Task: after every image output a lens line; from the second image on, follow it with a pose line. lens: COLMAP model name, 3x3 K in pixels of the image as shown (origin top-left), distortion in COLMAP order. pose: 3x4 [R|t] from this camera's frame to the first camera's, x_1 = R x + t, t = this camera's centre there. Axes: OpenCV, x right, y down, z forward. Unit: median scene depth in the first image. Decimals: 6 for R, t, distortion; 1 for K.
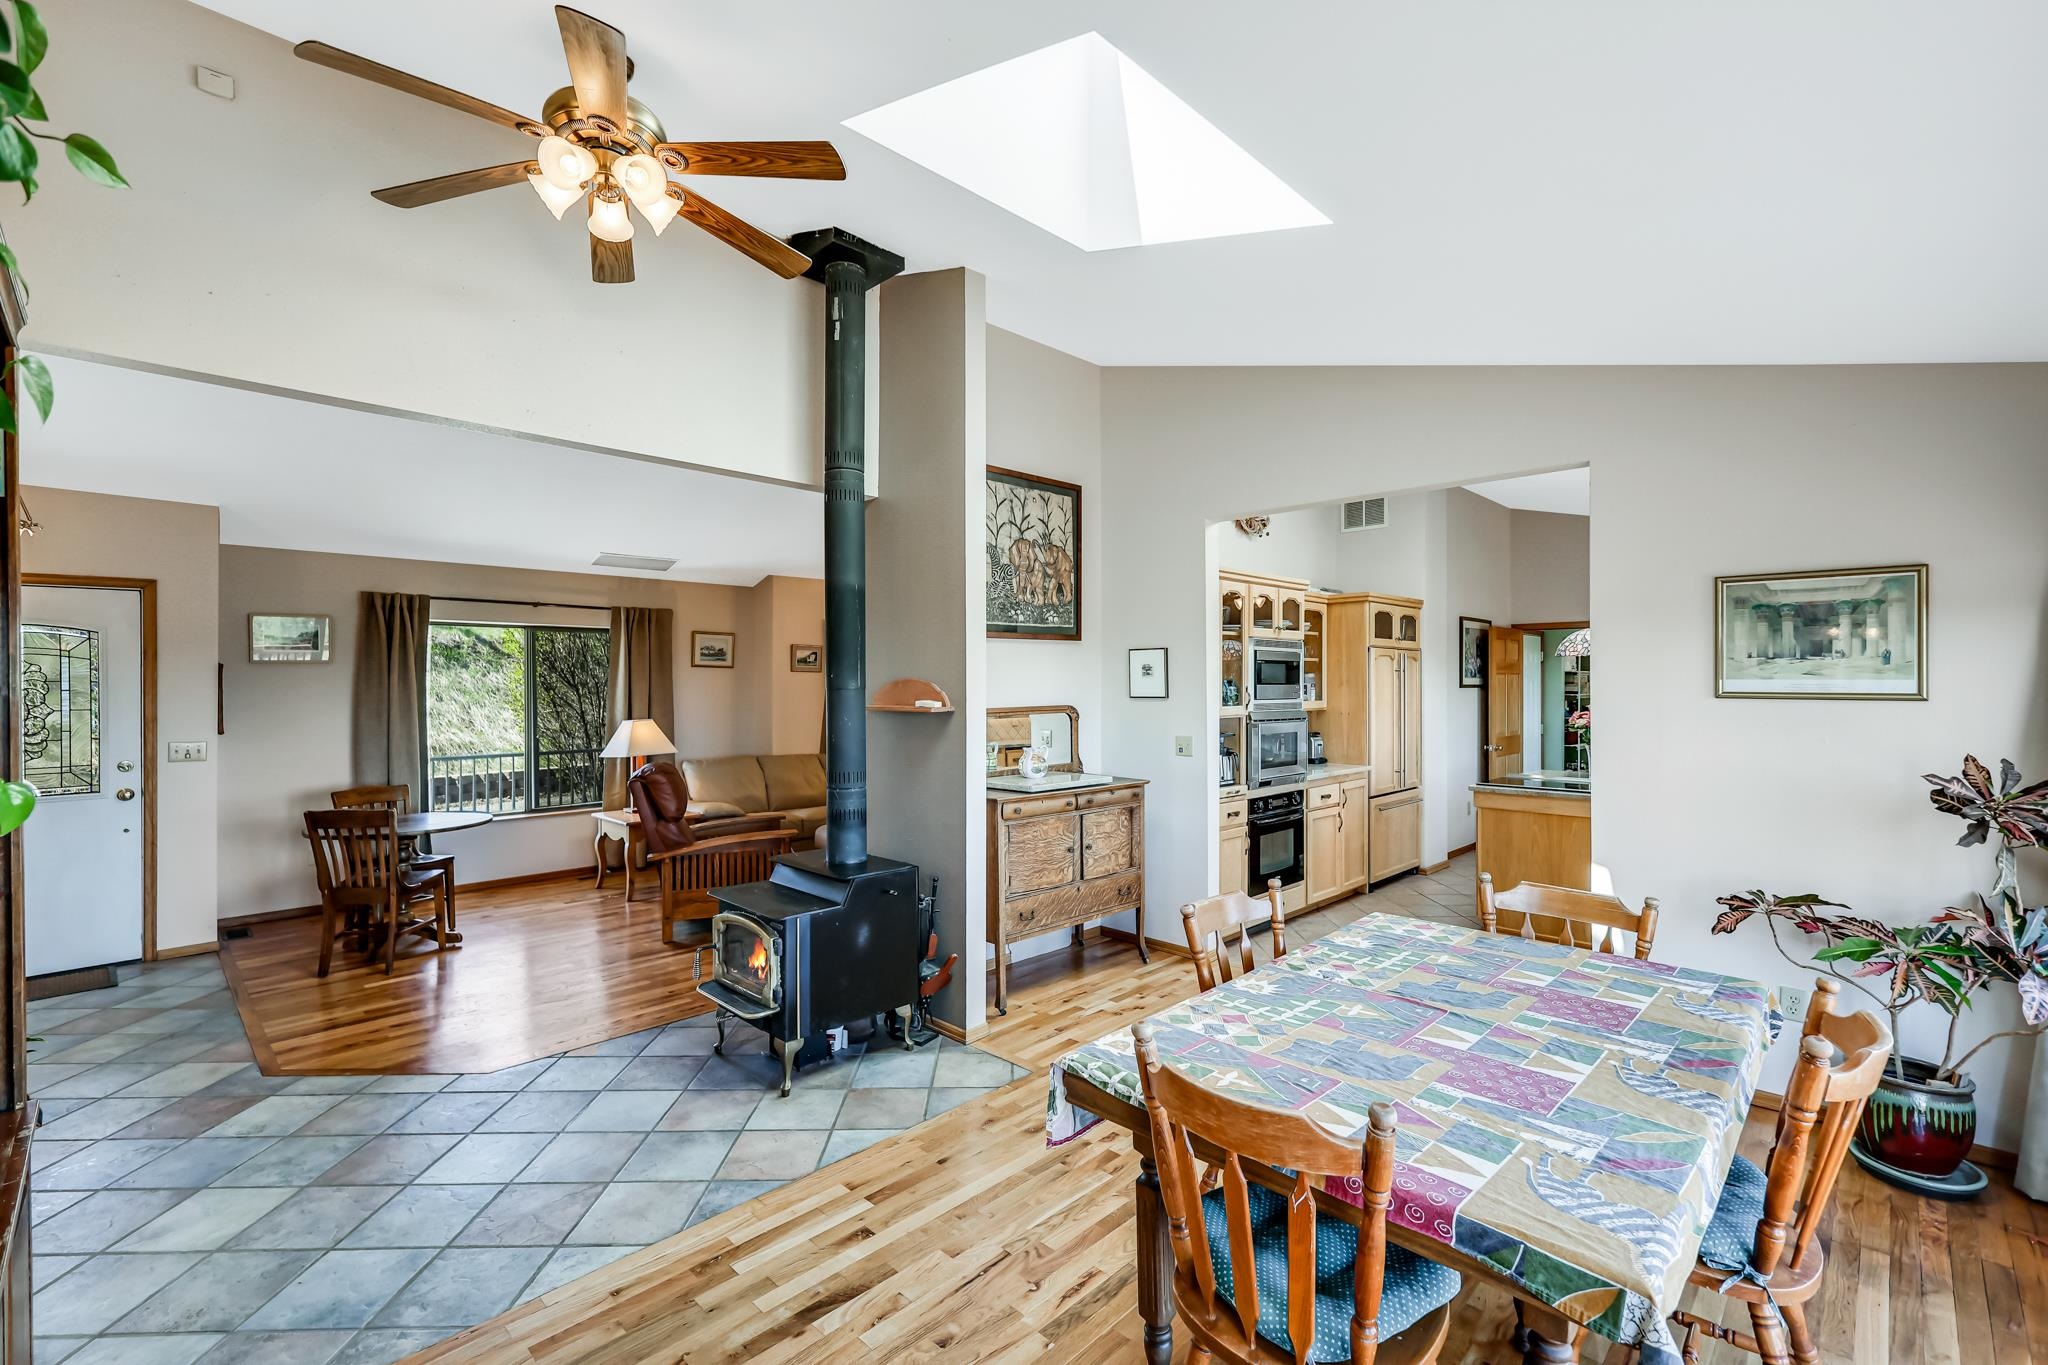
lens RADIAL K [[887.2, 0, 1034.0], [0, 887.2, 675.6], [0, 0, 1]] dist [0.000058, 0.000196]
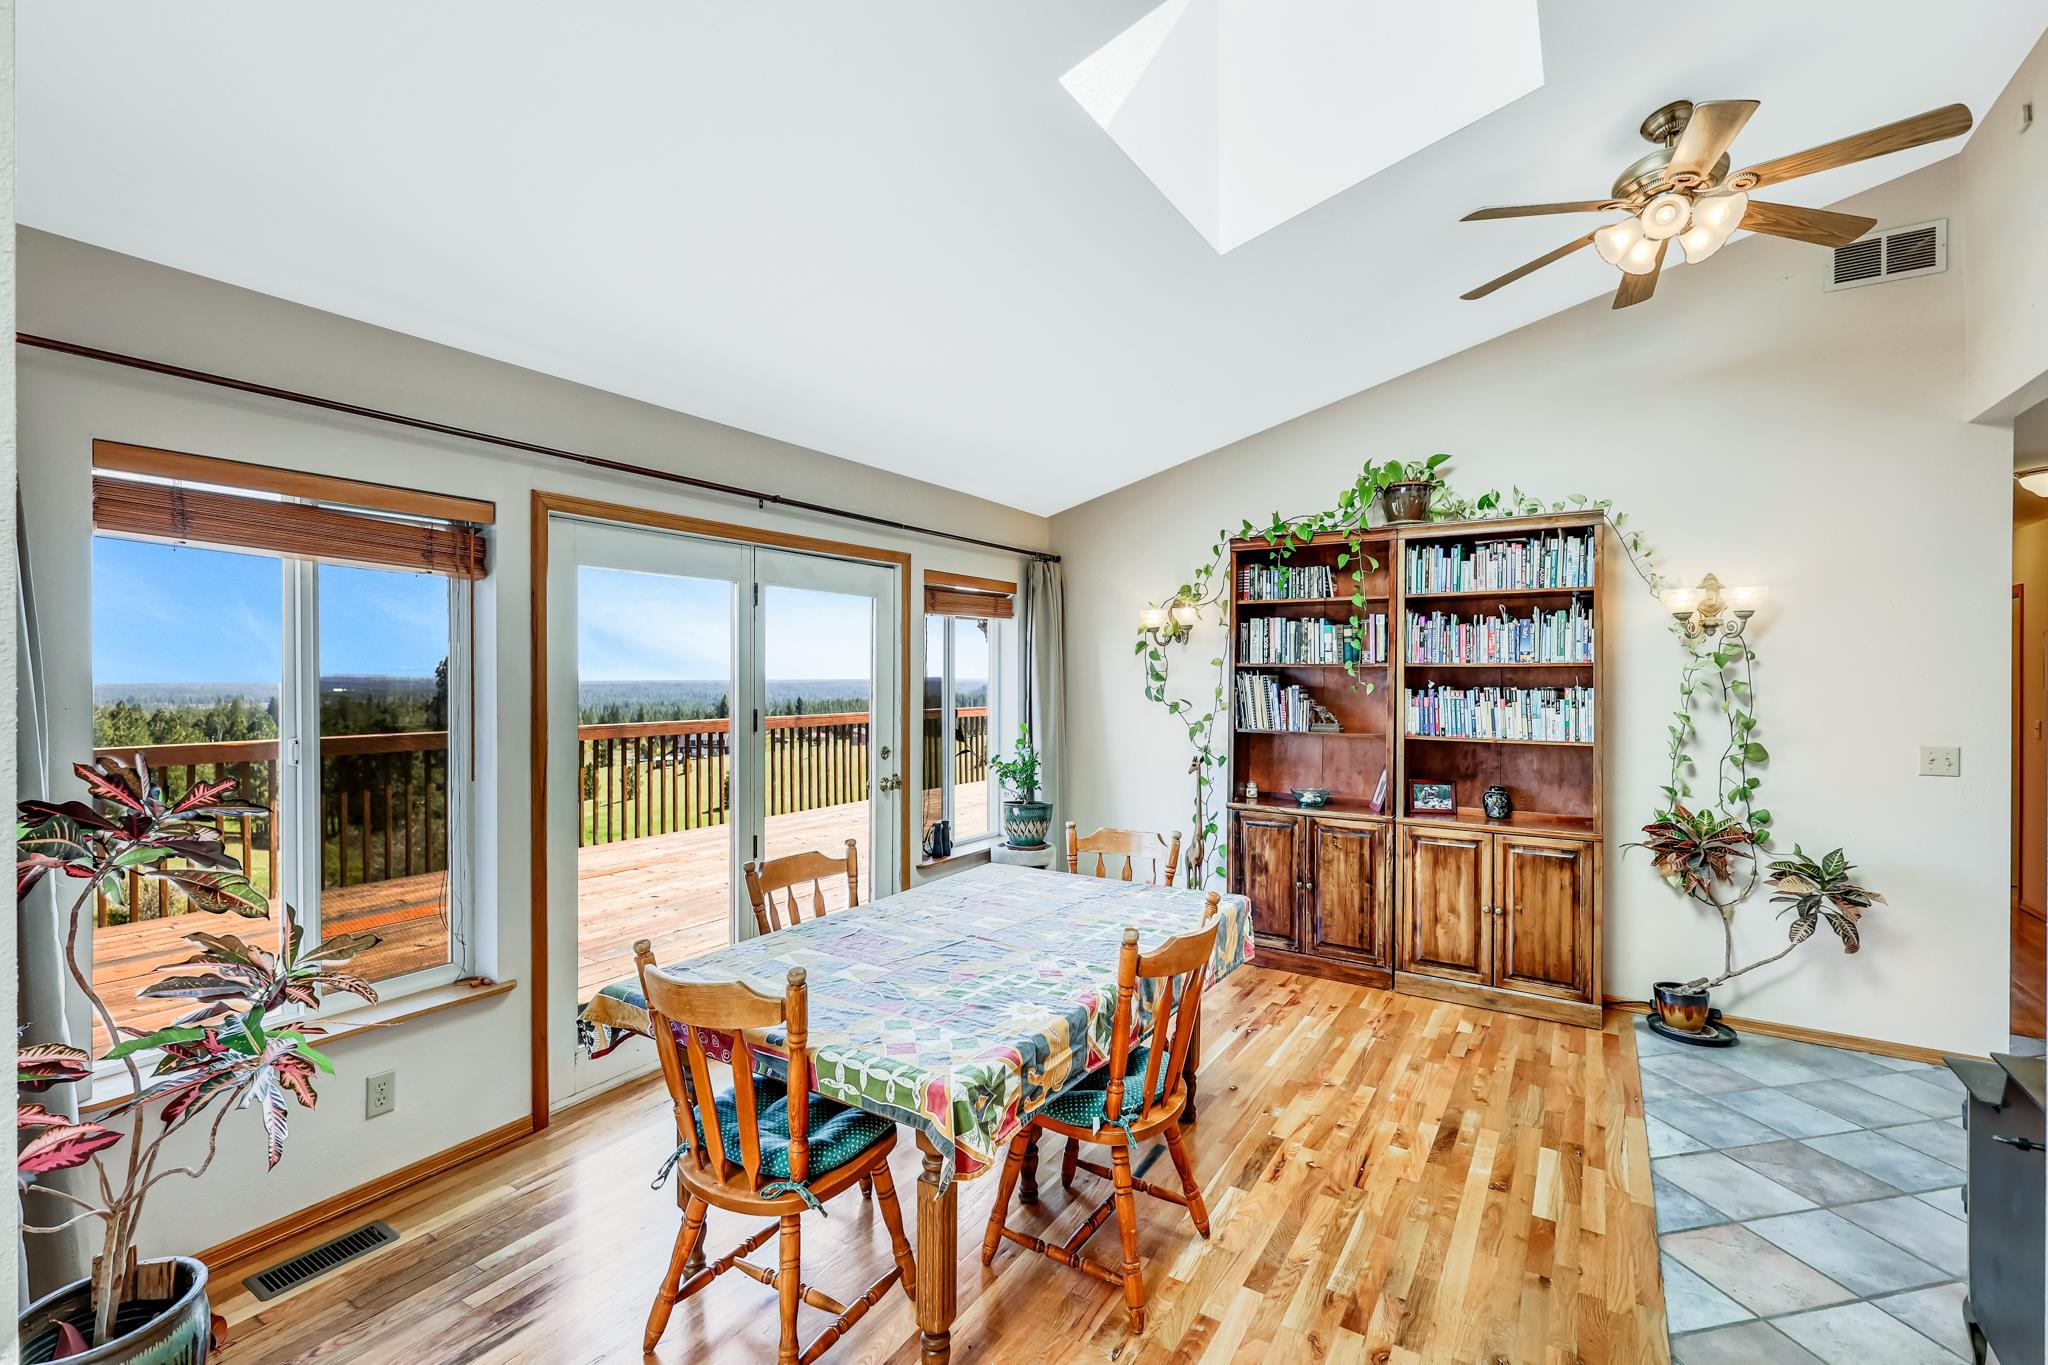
lens RADIAL K [[900.6, 0, 1049.0], [0, 900.6, 675.2], [0, 0, 1]] dist [0.000724, -0.000406]
pose [[-0.975169, 0.001774, -0.221455, 0.567557], [0.002450, 0.999993, -0.002777, 0.028838], [0.221449, -0.003251, -0.975167, 1.949464]]
